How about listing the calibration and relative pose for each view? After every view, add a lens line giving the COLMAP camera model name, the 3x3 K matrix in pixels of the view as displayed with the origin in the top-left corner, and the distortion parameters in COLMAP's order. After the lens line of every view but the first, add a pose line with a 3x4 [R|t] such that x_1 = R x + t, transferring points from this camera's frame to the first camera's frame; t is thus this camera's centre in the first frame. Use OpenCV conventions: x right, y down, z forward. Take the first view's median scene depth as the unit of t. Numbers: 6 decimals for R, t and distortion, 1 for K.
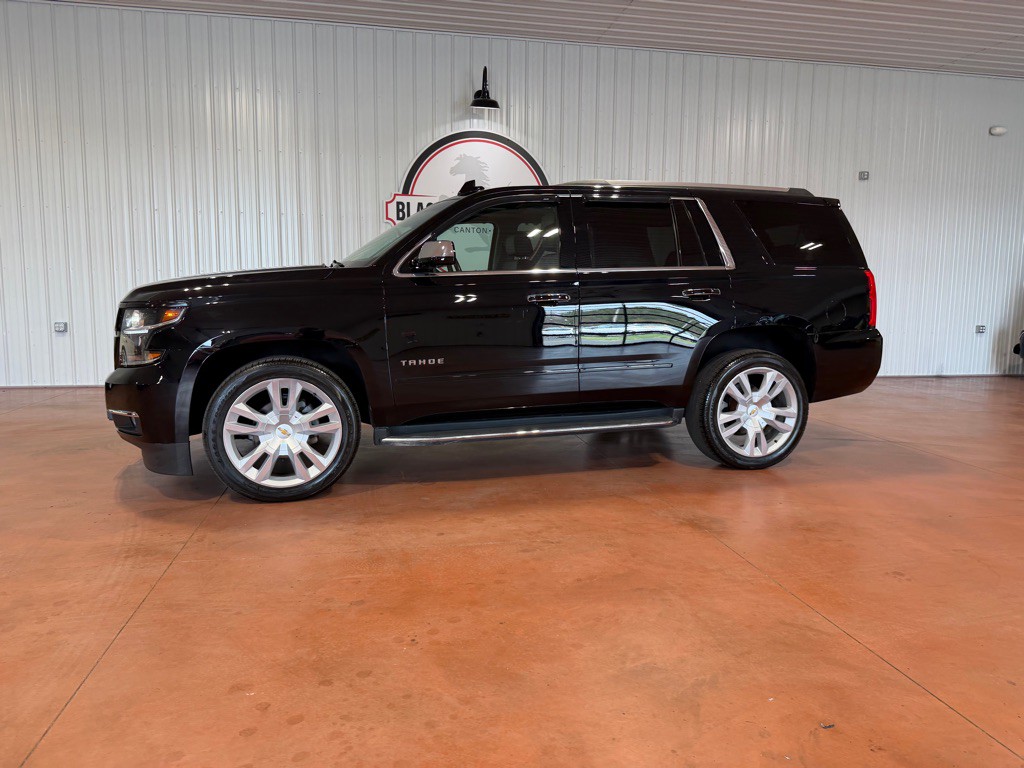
lens RADIAL K [[722.8, 0, 520.5], [0, 722.8, 378.5], [0, 0, 1]] dist [0.021223, -0.033012]
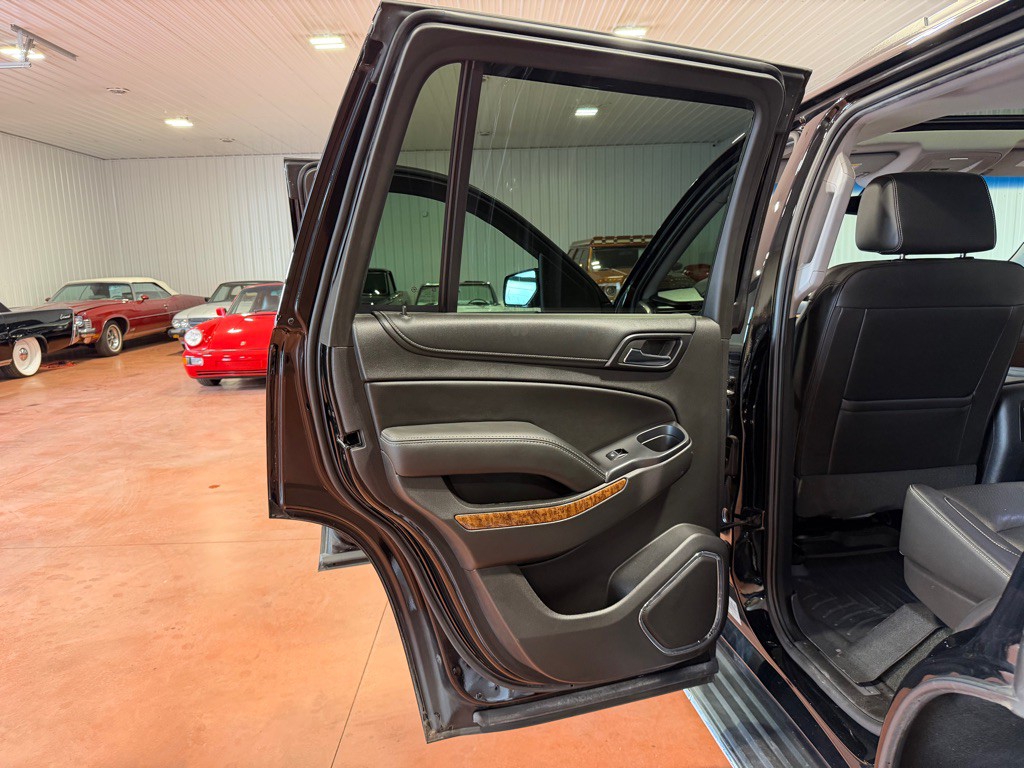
lens RADIAL K [[722.8, 0, 512.1], [0, 722.8, 385.5], [0, 0, 1]] dist [0.021223, -0.033012]
pose [[-0.181416, 0.153165, -0.971405, 0.500802], [-0.088491, 0.981247, 0.171243, -0.176518], [0.979417, 0.117027, -0.164460, 0.966732]]
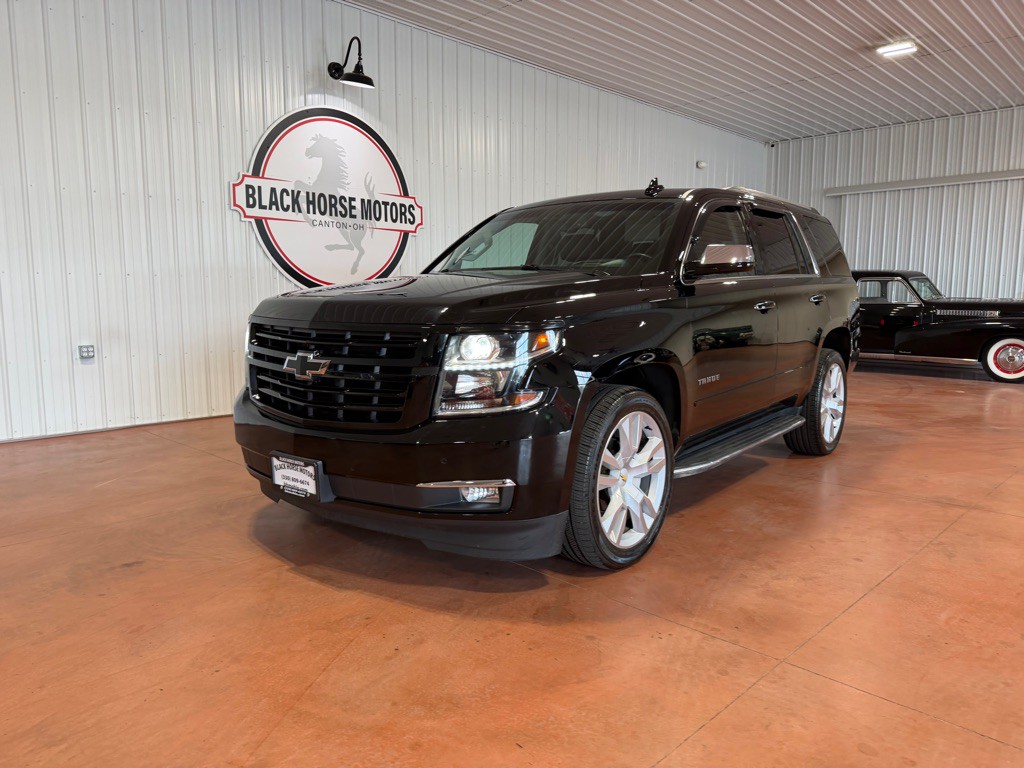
lens RADIAL K [[722.8, 0, 511.4], [0, 722.8, 379.7], [0, 0, 1]] dist [0.021223, -0.033012]
pose [[0.828026, -0.070024, 0.556300, -0.797686], [0.069426, 0.997340, 0.022203, -0.056806], [-0.556375, 0.020238, 0.830685, 0.369135]]
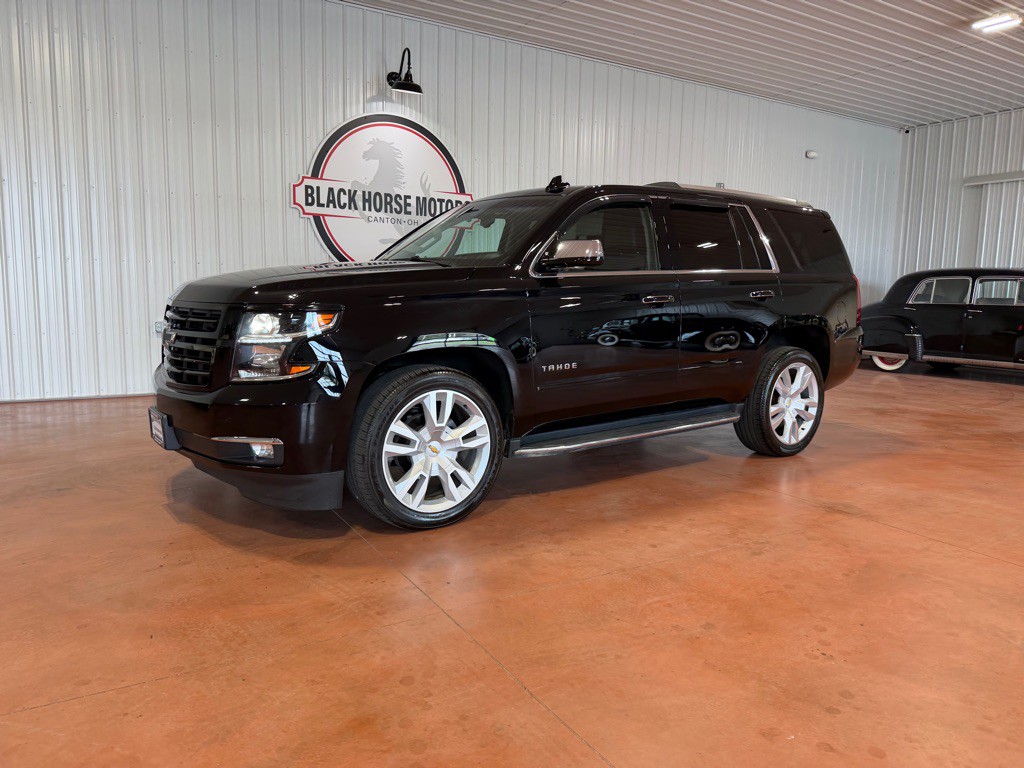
lens RADIAL K [[722.8, 0, 522.2], [0, 722.8, 378.5], [0, 0, 1]] dist [0.021223, -0.033012]
pose [[0.938926, -0.031160, 0.342706, -0.481821], [0.027107, 0.999495, 0.016611, -0.023778], [-0.343050, -0.006307, 0.939296, 0.119975]]
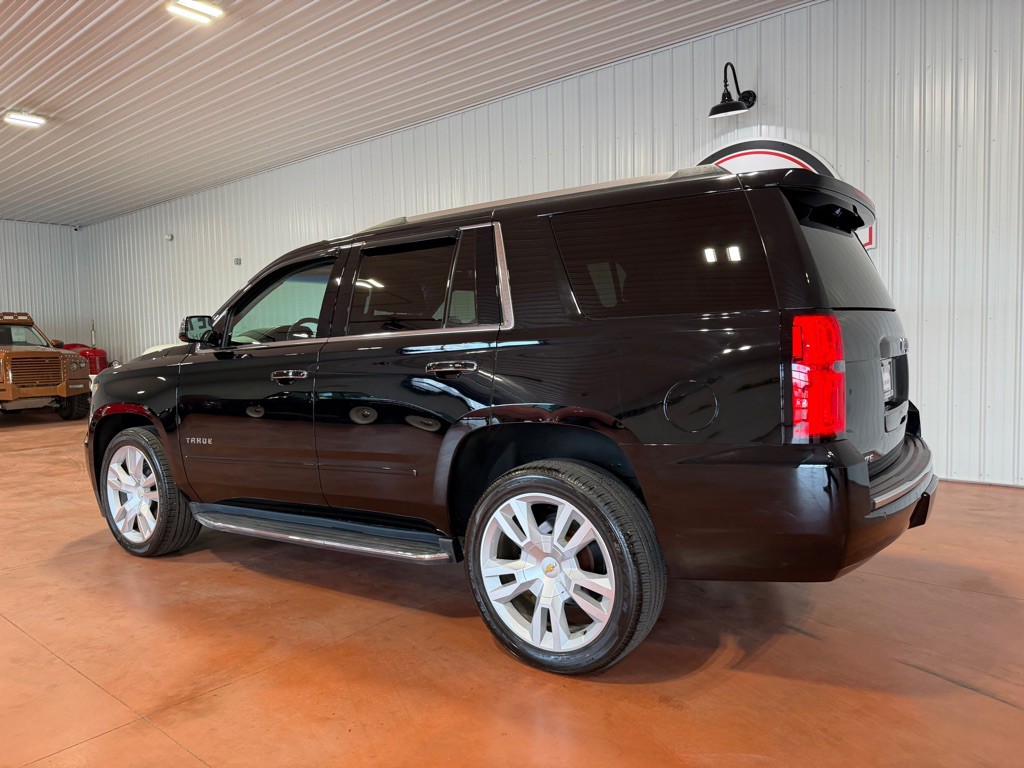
lens RADIAL K [[722.8, 0, 502.3], [0, 722.8, 379.0], [0, 0, 1]] dist [0.021223, -0.033012]
pose [[0.618966, 0.015175, -0.785271, 0.836272], [-0.060073, 0.997799, -0.028069, -0.098072], [0.783117, 0.064547, 0.618515, 0.671733]]
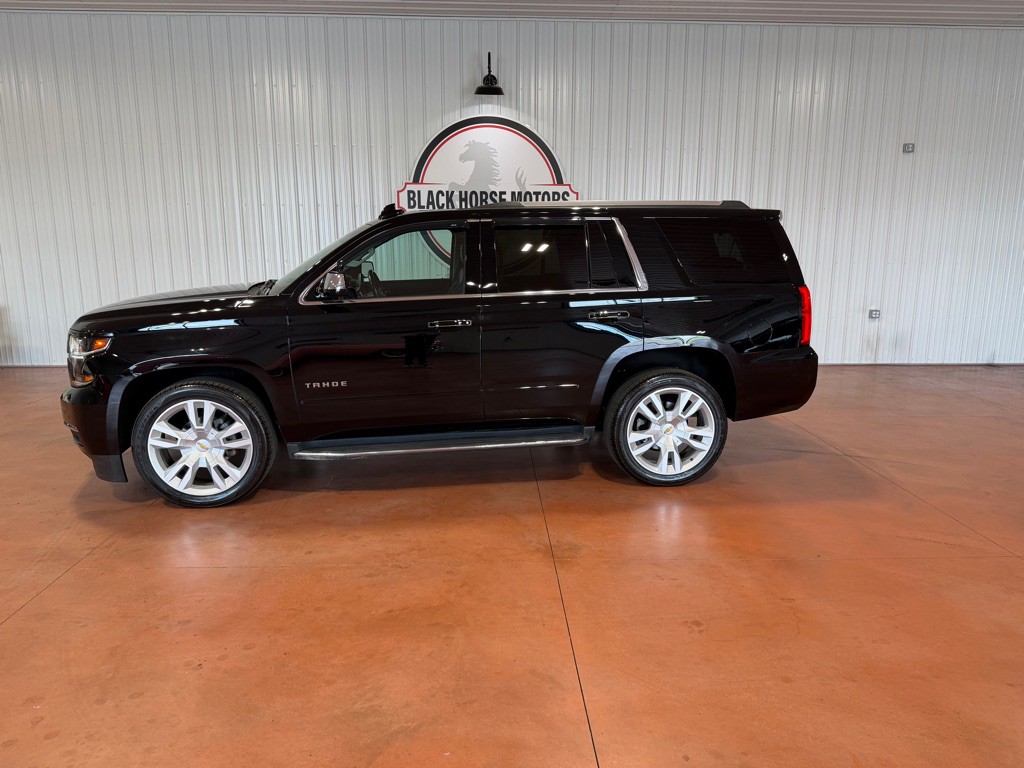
lens RADIAL K [[722.8, 0, 517.4], [0, 722.8, 389.1], [0, 0, 1]] dist [0.021223, -0.033012]
pose [[0.988679, 0.023729, -0.148158, 0.291235], [-0.011495, 0.996492, 0.082890, -0.103592], [0.149605, -0.080248, 0.985484, -0.022527]]
